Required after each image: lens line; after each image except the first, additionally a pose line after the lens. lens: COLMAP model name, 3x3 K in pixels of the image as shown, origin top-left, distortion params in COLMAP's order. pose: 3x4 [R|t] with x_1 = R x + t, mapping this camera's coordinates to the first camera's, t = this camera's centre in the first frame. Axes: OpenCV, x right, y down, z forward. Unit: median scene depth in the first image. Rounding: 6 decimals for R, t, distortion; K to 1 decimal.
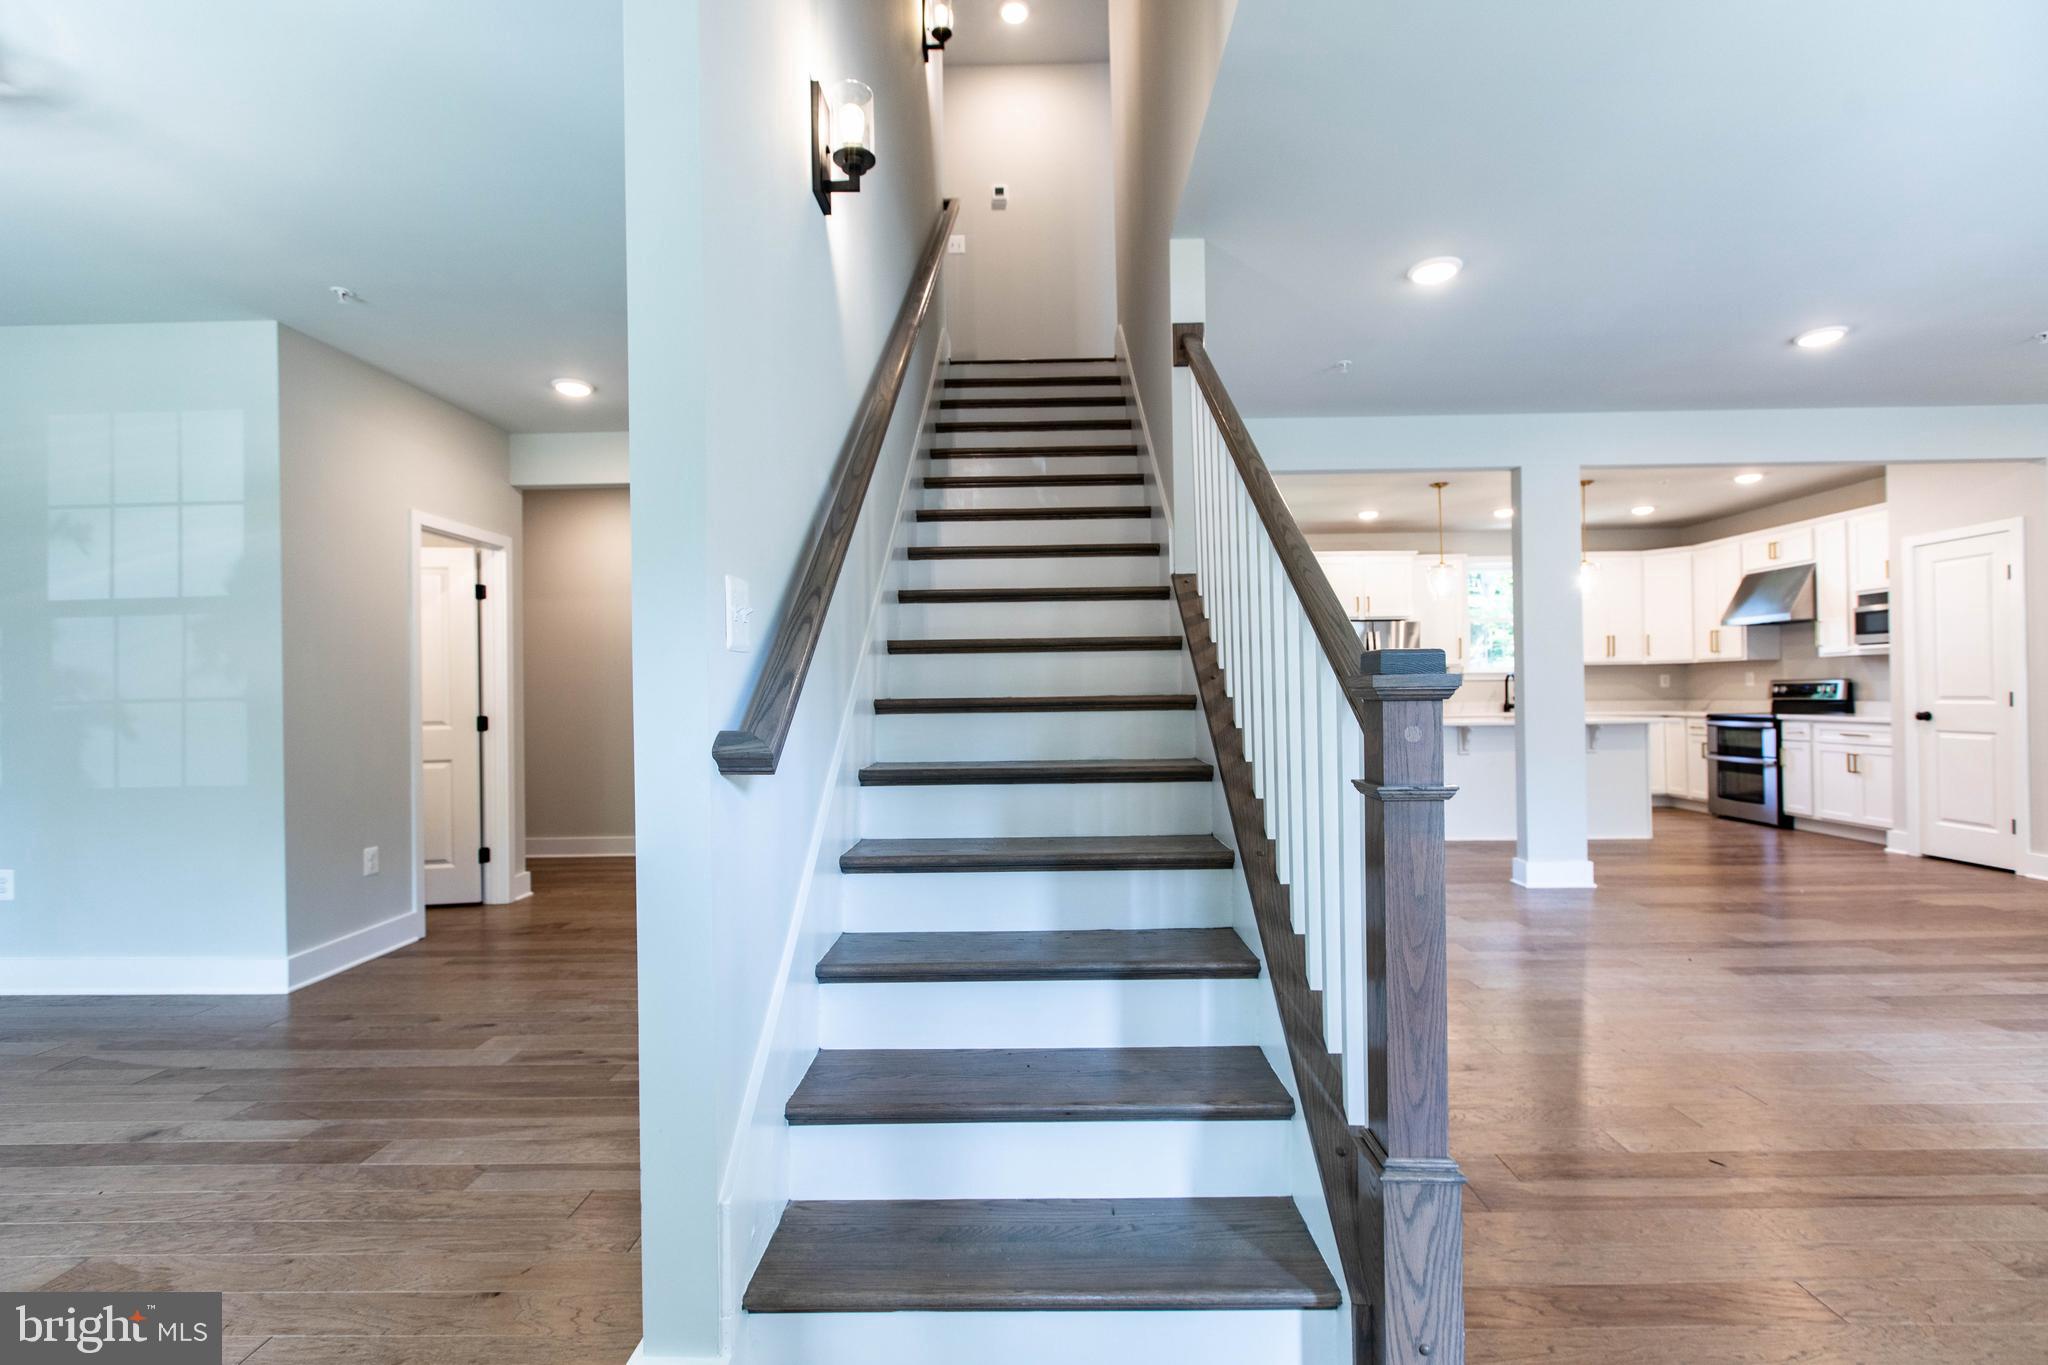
lens RADIAL K [[922.2, 0, 1030.1], [0, 922.2, 688.0], [0, 0, 1]] dist [0.000172, -0.000267]
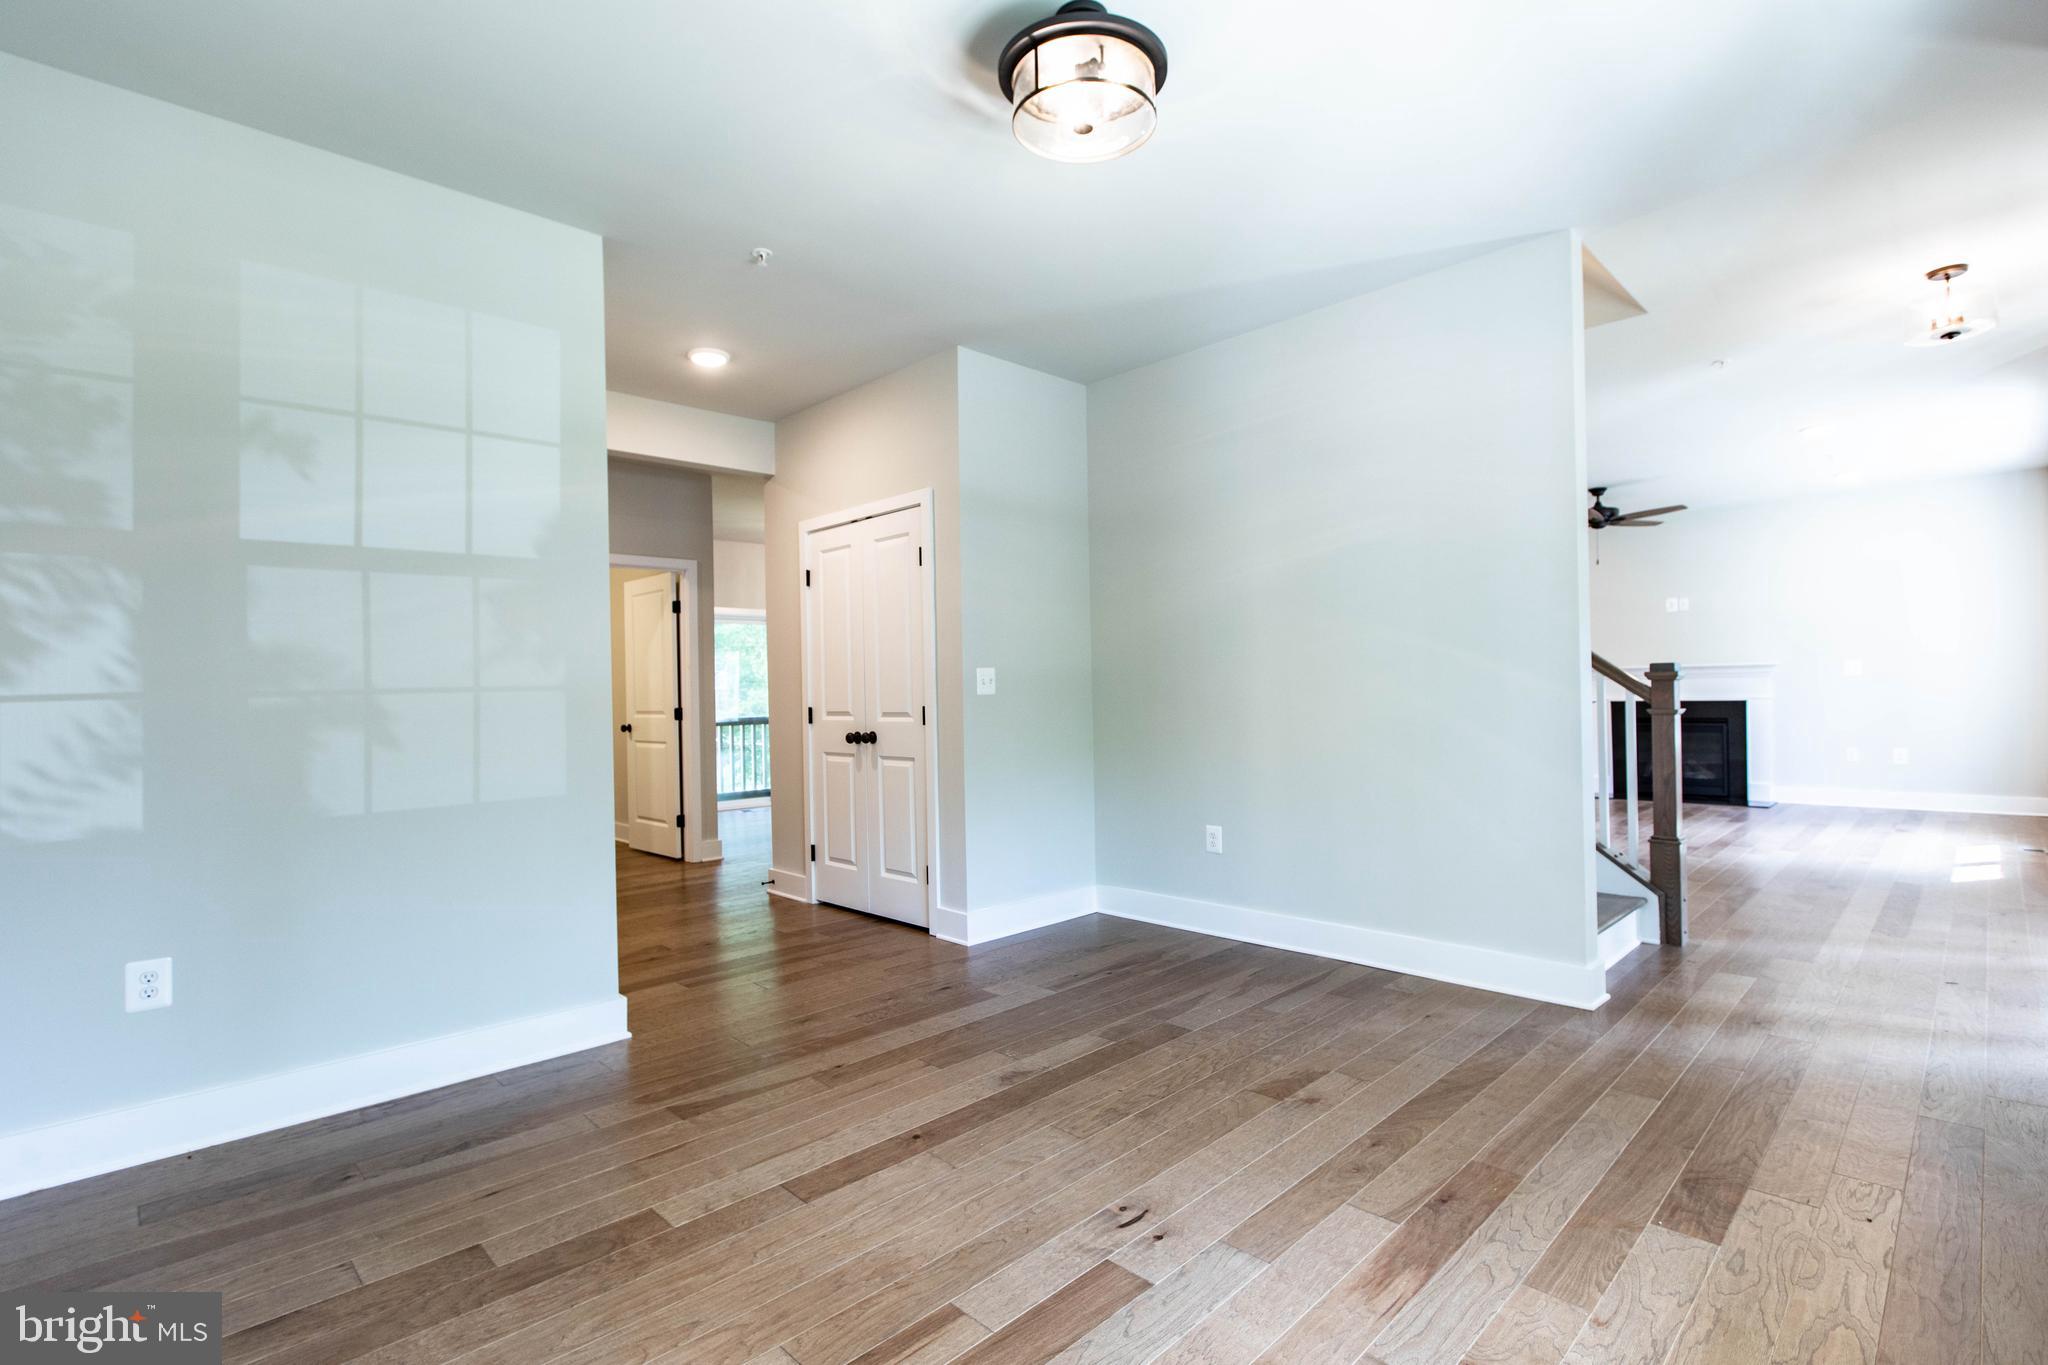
lens RADIAL K [[955.9, 0, 1030.4], [0, 955.9, 687.7], [0, 0, 1]] dist [-0.002419, -0.000293]
pose [[0.702741, 0.003573, 0.711437, -0.638361], [0.004681, 0.999943, -0.009645, 0.011686], [-0.711430, 0.010108, 0.702684, 0.066468]]
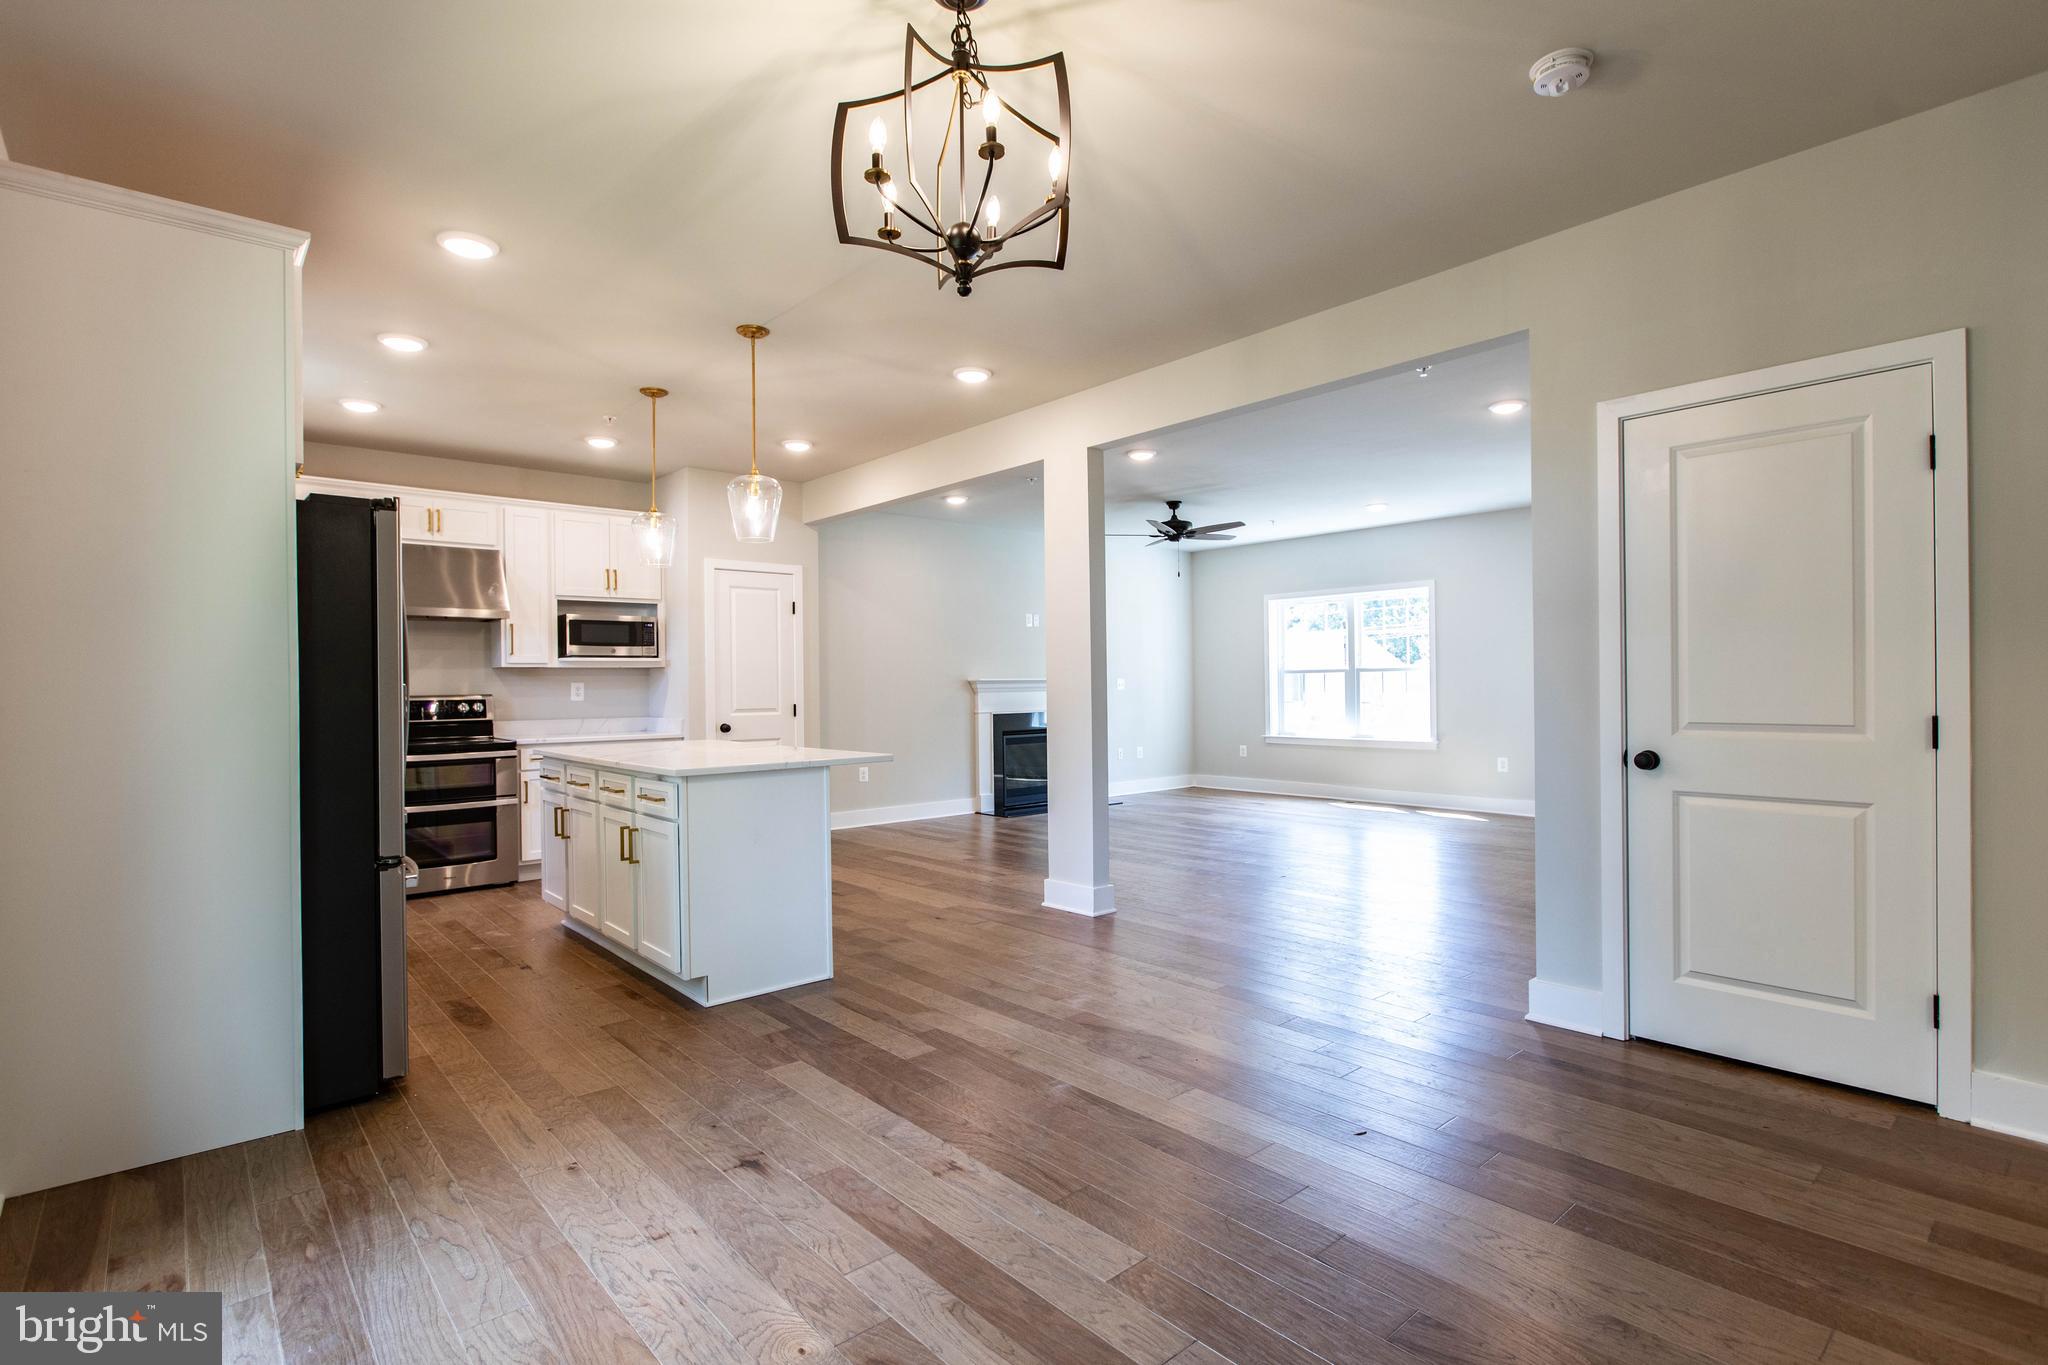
lens RADIAL K [[985.9, 0, 1028.5], [0, 985.9, 688.8], [0, 0, 1]] dist [-0.004520, -0.000804]
pose [[-0.671214, 0.021047, 0.740965, -0.107121], [0.016496, 0.999773, -0.013456, 0.005055], [-0.741080, 0.003191, -0.671409, 1.335284]]
